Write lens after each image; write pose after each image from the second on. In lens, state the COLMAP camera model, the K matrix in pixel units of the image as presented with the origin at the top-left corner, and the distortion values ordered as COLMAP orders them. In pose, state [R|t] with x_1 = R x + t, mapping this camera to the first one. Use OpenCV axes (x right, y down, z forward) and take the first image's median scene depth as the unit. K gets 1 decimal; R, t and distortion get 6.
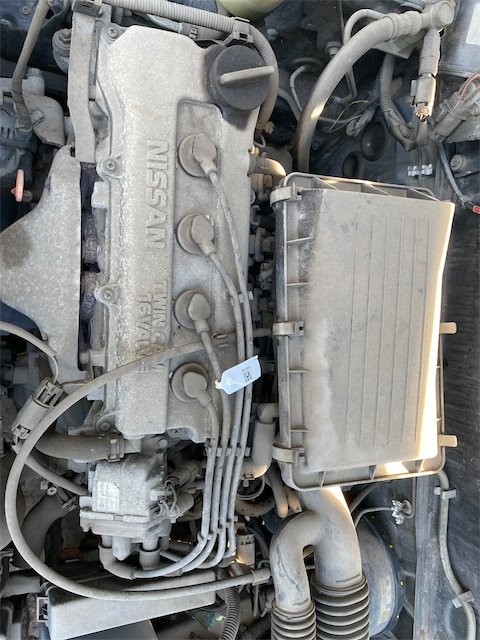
lens RADIAL K [[489.7, 0, 241.1], [0, 489.7, 314.7], [0, 0, 1]] dist [-0.004808, -0.004489]
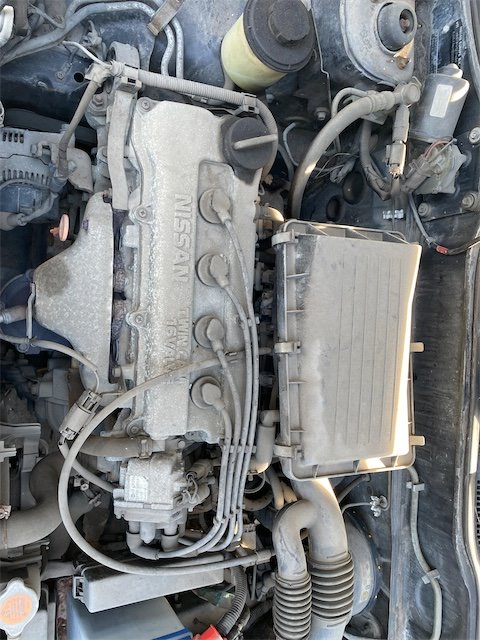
lens RADIAL K [[489.7, 0, 239.2], [0, 489.7, 325.8], [0, 0, 1]] dist [-0.004808, -0.004489]
pose [[0.998846, 0.002094, 0.047982, -0.079317], [-0.001178, 0.999817, -0.019111, -0.002411], [-0.048013, 0.019033, 0.998665, -0.202514]]
